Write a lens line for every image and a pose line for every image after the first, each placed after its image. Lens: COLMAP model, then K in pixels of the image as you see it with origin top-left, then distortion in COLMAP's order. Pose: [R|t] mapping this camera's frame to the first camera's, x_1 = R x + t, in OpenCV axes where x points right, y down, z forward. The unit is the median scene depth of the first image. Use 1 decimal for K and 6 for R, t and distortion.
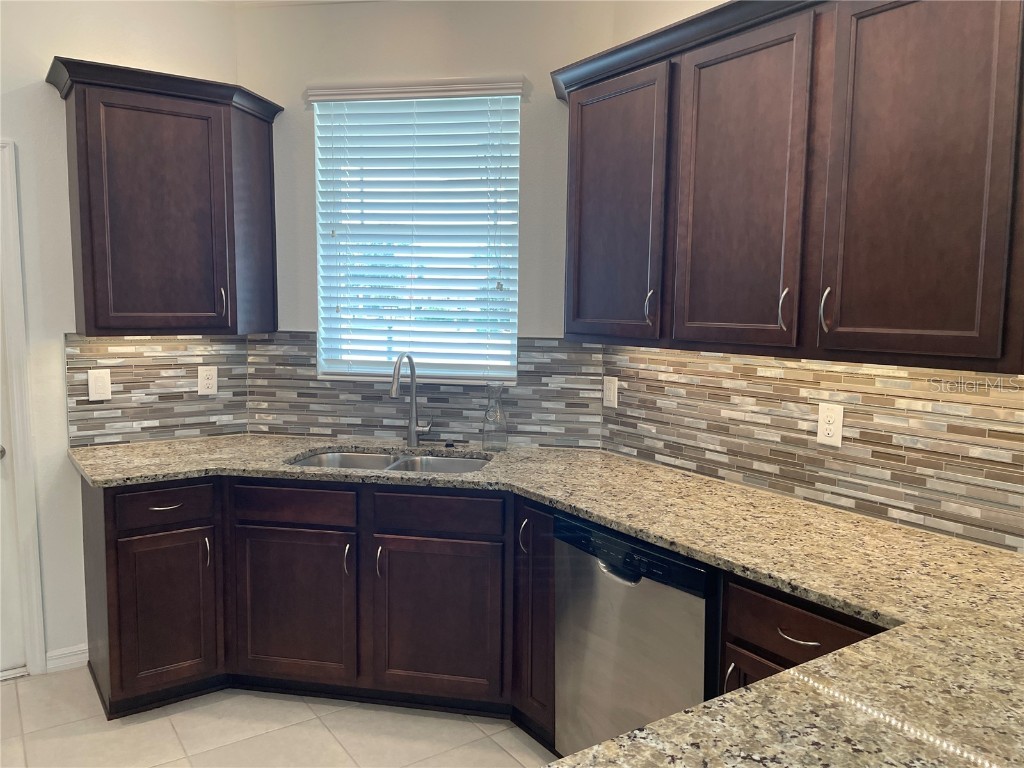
lens RADIAL K [[782.7, 0, 507.1], [0, 782.7, 382.7], [0, 0, 1]] dist [0.048573, -0.016988]
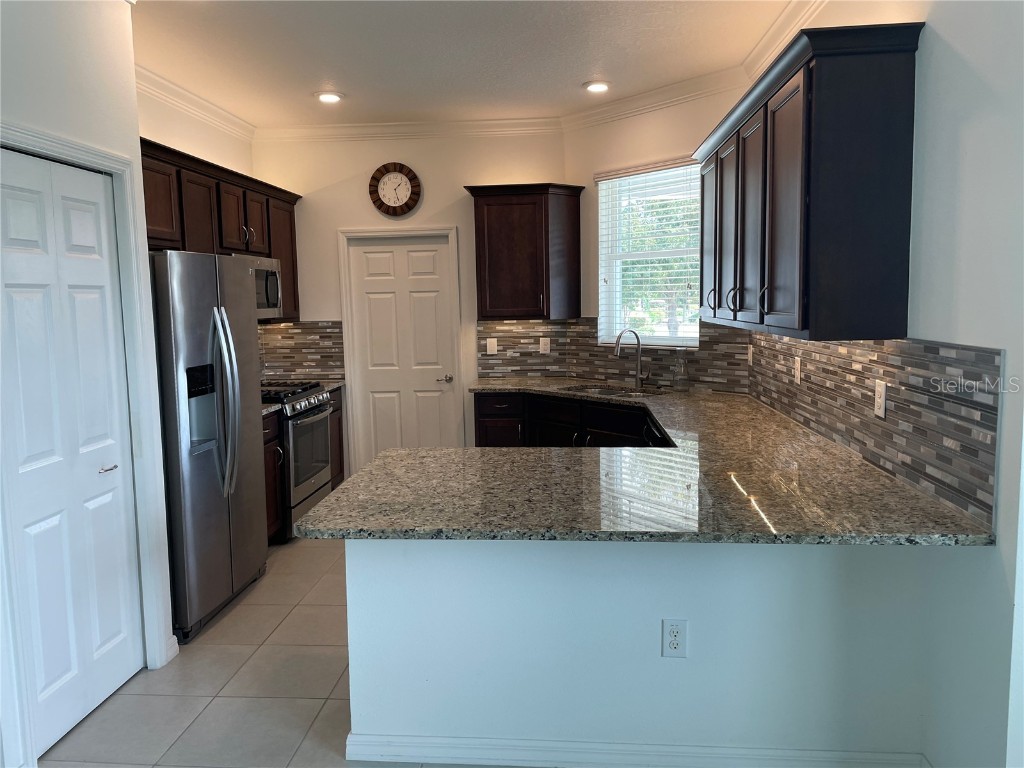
lens RADIAL K [[782.7, 0, 514.2], [0, 782.7, 384.7], [0, 0, 1]] dist [0.048573, -0.016988]
pose [[0.779775, 0.042872, -0.624590, 0.737667], [-0.034923, 0.999078, 0.024977, 0.047473], [0.625085, 0.002337, 0.780553, -0.462660]]
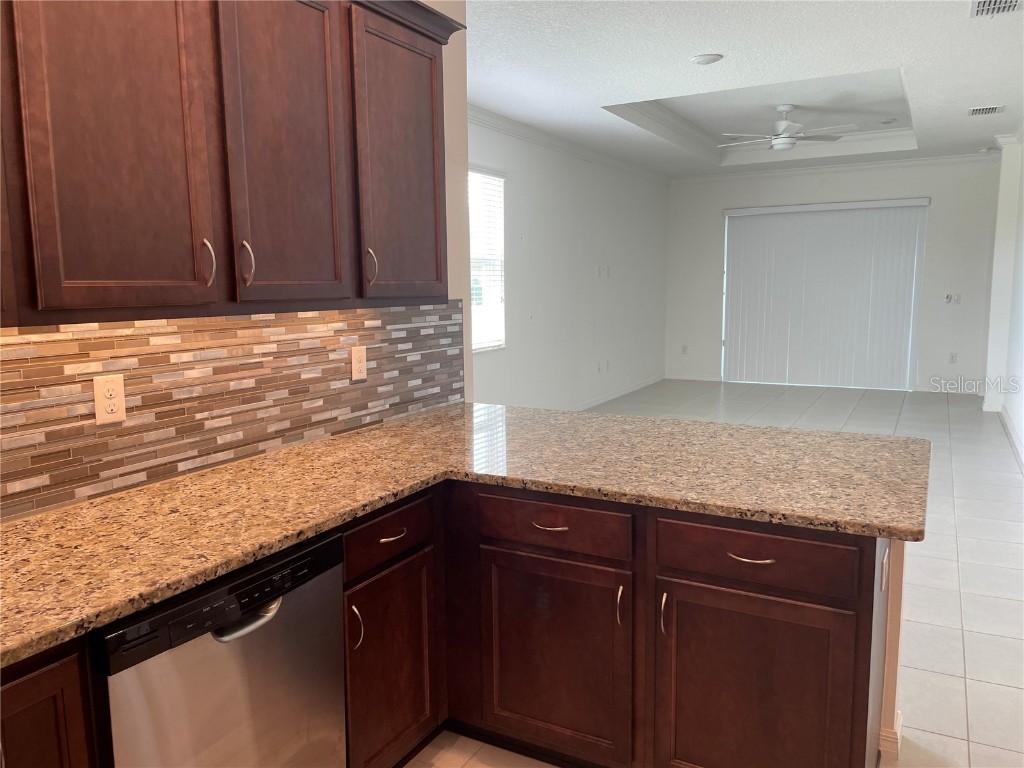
lens RADIAL K [[782.7, 0, 509.5], [0, 782.7, 382.1], [0, 0, 1]] dist [0.048573, -0.016988]
pose [[-0.470760, -0.117558, 0.874394, -0.428352], [0.094765, 0.978612, 0.182590, -0.063687], [-0.877157, 0.168818, -0.449551, 0.782032]]
